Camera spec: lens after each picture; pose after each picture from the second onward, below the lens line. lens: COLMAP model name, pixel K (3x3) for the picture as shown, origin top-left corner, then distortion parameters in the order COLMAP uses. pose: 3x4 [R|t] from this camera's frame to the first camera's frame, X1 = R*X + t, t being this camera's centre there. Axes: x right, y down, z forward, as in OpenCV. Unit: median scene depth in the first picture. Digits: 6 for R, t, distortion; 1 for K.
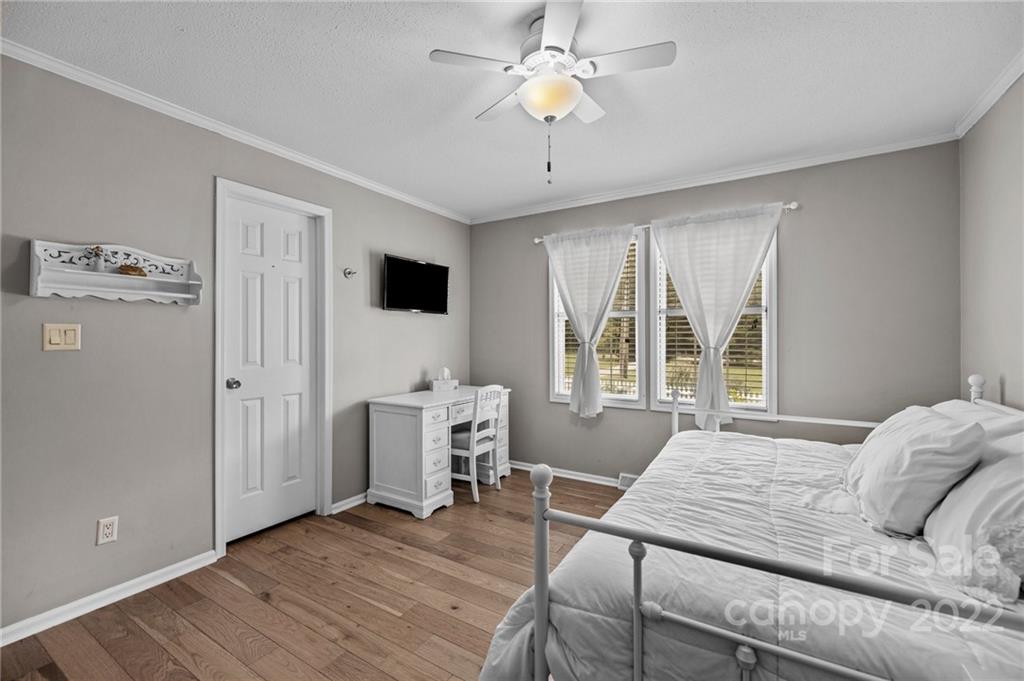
lens RADIAL K [[428.0, 0, 507.7], [0, 428.0, 340.0], [0, 0, 1]] dist [-0.006641, -0.000910]
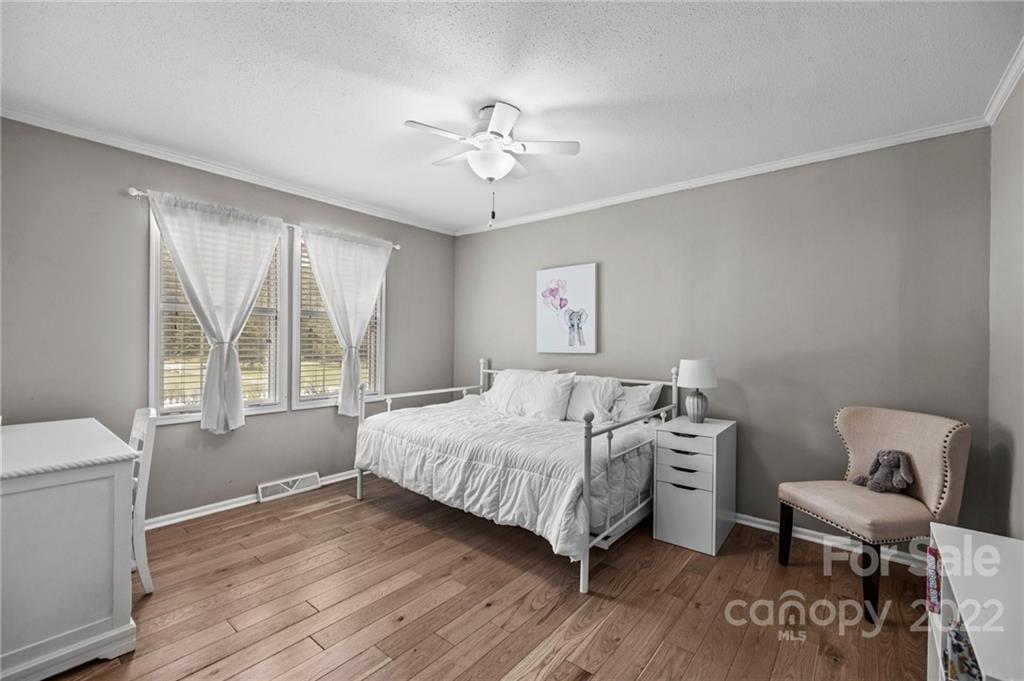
lens RADIAL K [[428.0, 0, 520.0], [0, 428.0, 341.8], [0, 0, 1]] dist [-0.006641, -0.000910]
pose [[0.120016, 0.001091, 0.992771, -0.610684], [-0.010895, 0.999941, 0.000218, -0.002495], [-0.992712, -0.010842, 0.120021, 0.361137]]
